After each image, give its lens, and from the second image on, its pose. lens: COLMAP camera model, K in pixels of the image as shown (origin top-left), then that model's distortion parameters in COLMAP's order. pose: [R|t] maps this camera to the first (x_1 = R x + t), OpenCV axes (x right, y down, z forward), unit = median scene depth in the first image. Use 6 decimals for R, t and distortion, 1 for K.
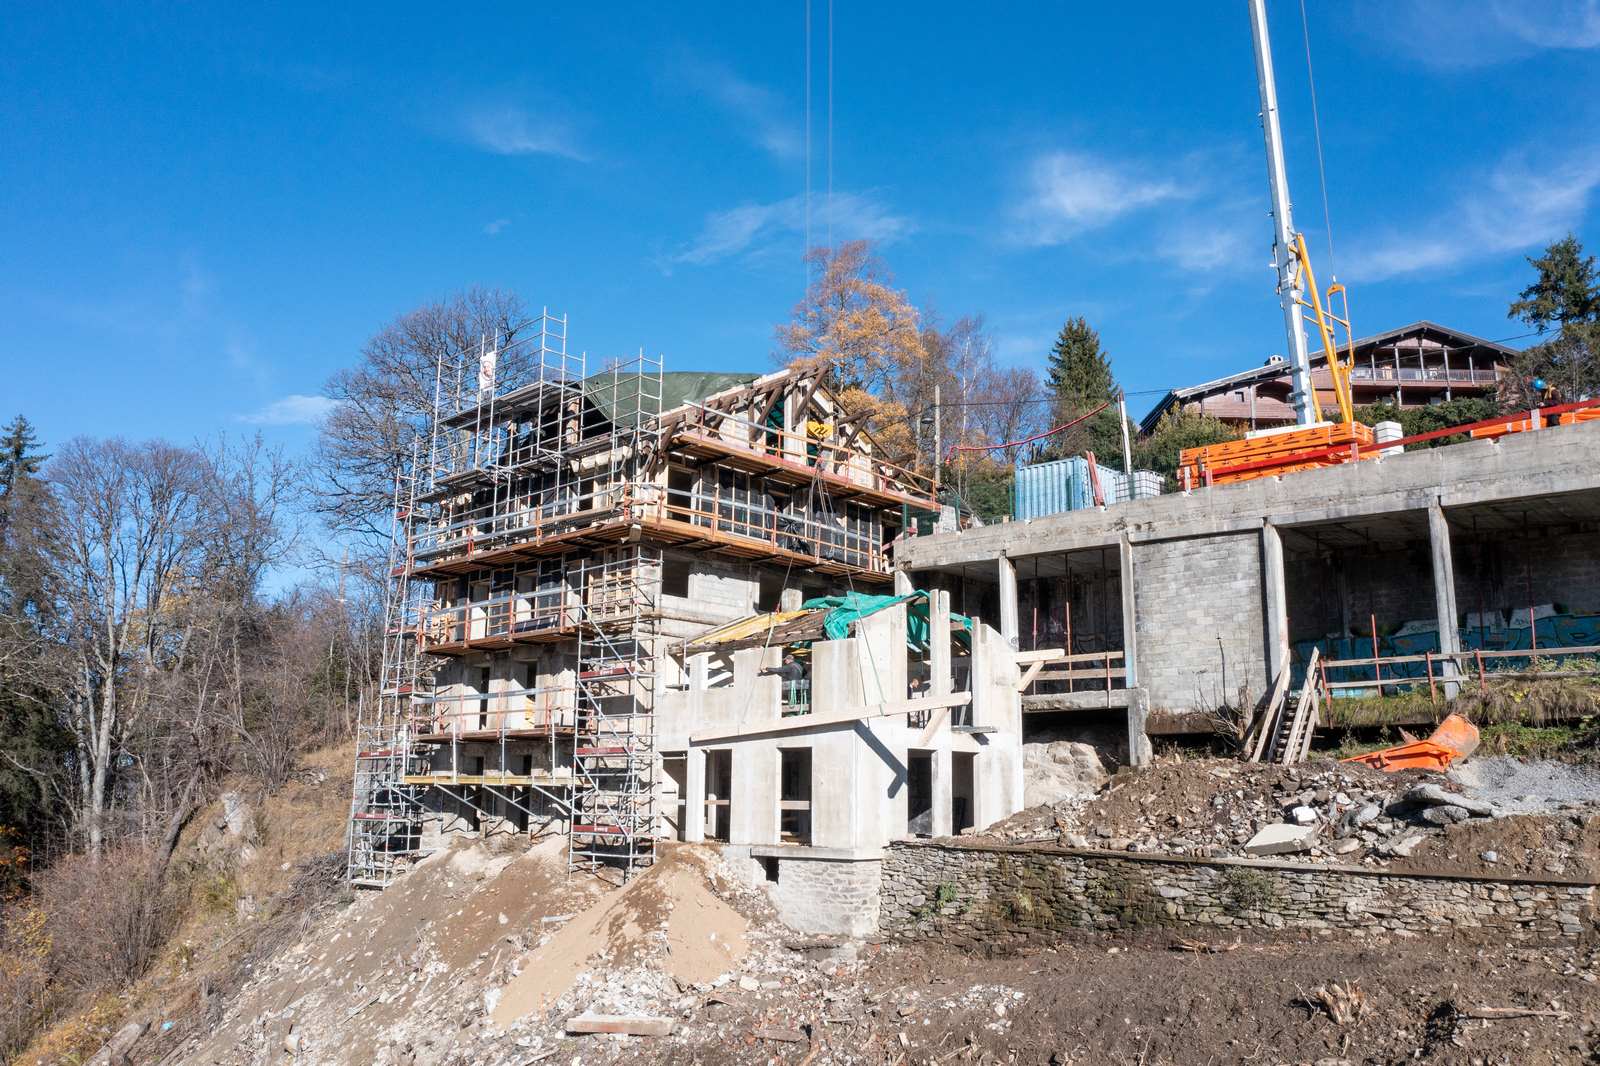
lens RADIAL K [[1253.4, 0, 797.4], [0, 1253.4, 531.5], [0, 0, 1]] dist [-0.024513, 0.001130]
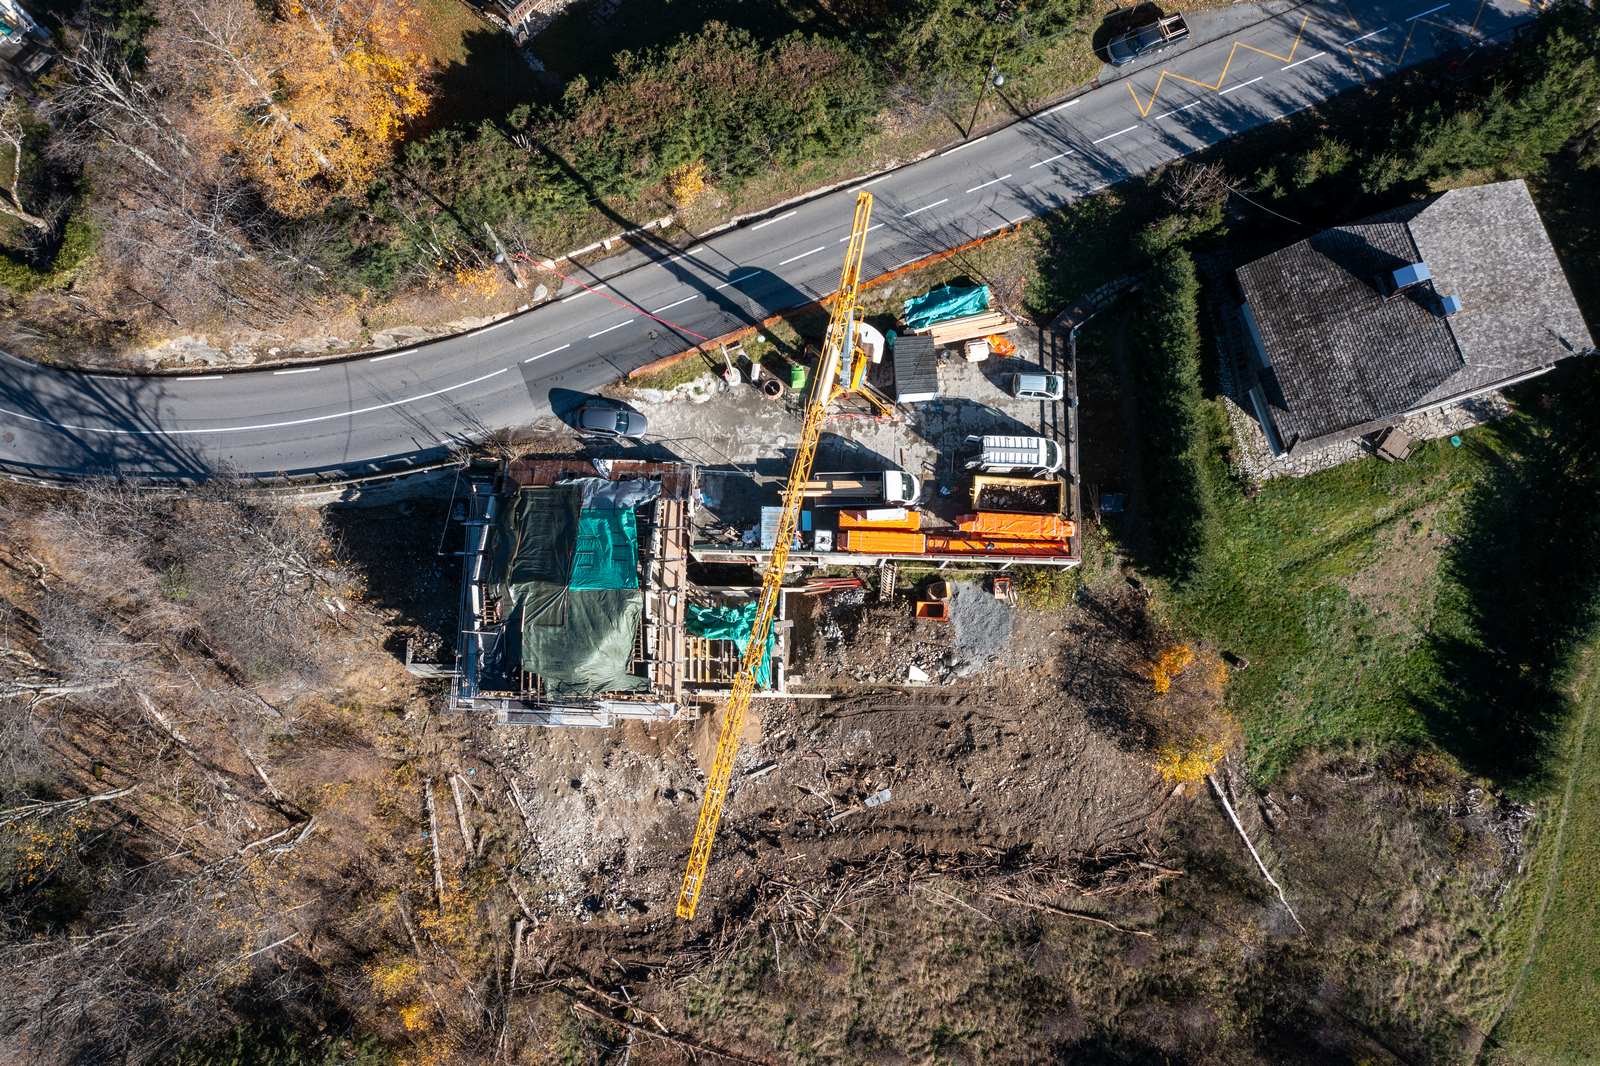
lens RADIAL K [[1253.4, 0, 802.1], [0, 1253.4, 535.2], [0, 0, 1]] dist [-0.024513, 0.001130]
pose [[0.737066, -0.670948, 0.081014, 0.078195], [-0.125944, -0.018592, 0.991863, -2.346344], [-0.663982, -0.741272, -0.098205, 1.319416]]
